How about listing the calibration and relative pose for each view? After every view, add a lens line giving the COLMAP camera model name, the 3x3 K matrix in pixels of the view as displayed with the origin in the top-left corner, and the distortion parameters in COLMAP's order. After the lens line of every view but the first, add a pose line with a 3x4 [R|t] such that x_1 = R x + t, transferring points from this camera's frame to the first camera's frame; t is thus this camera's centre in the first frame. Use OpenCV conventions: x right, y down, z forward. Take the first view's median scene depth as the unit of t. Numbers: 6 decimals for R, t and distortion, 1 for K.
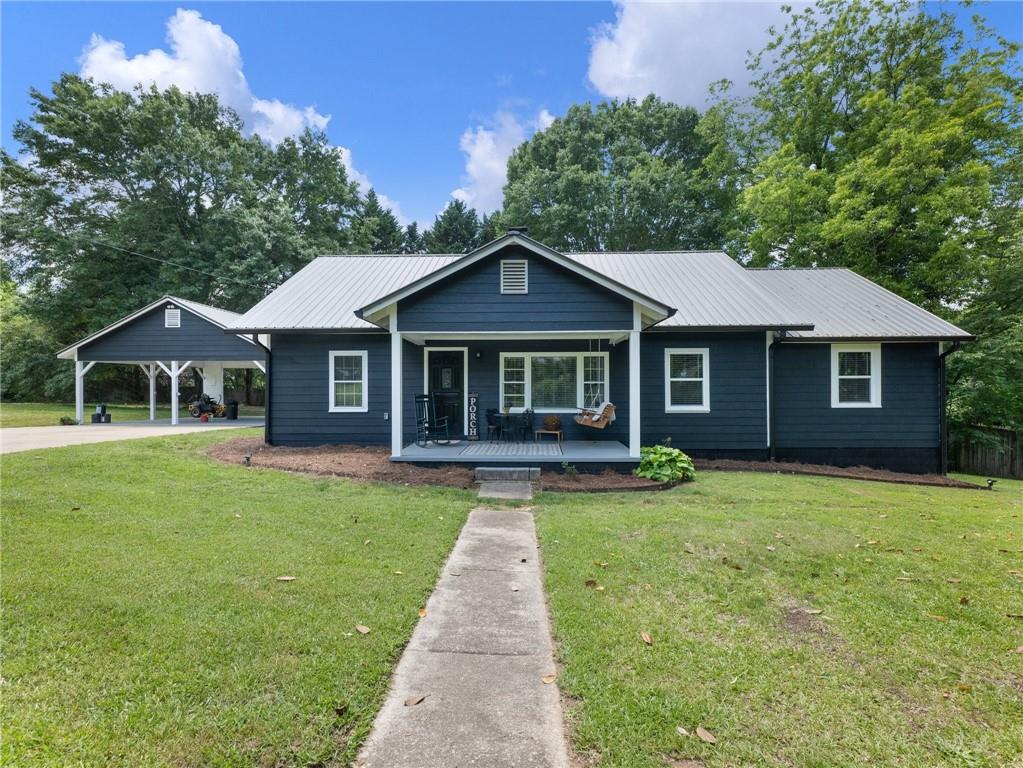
lens RADIAL K [[497.2, 0, 511.0], [0, 497.2, 384.7], [0, 0, 1]] dist [0.000155, 0.000793]
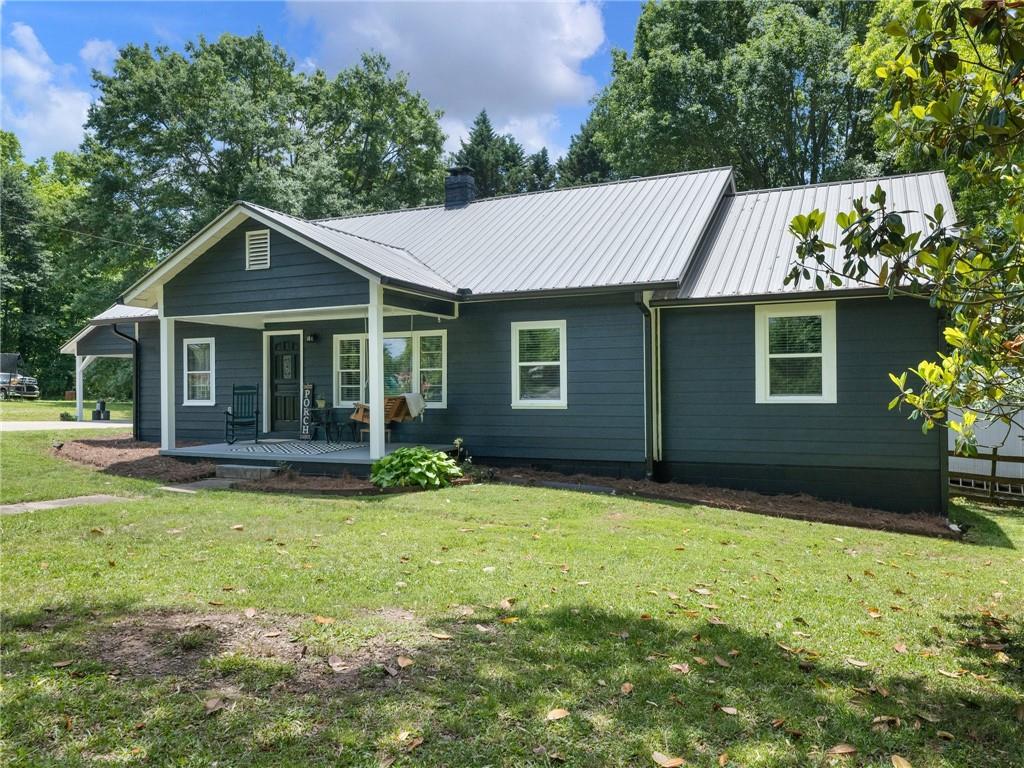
lens RADIAL K [[759.7, 0, 510.4], [0, 759.7, 383.4], [0, 0, 1]] dist [0.005330, -0.002634]
pose [[0.917422, -0.006196, -0.397868, 0.741511], [0.007341, 0.999972, 0.001355, 0.016438], [0.397848, -0.004164, 0.917442, -0.046381]]
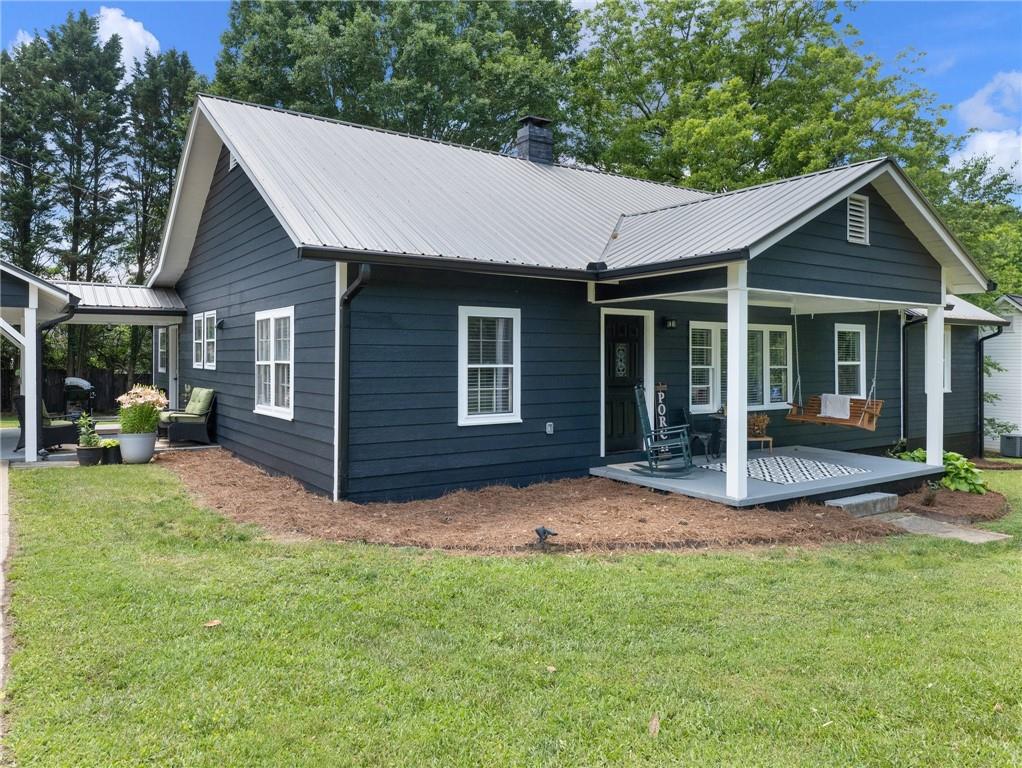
lens RADIAL K [[731.1, 0, 522.8], [0, 731.1, 362.1], [0, 0, 1]] dist [-0.001555, -0.014739]
pose [[0.802610, 0.004293, 0.596489, -0.751991], [-0.008677, 0.999952, 0.004478, -0.013526], [-0.596442, -0.008770, 0.802609, 0.362058]]
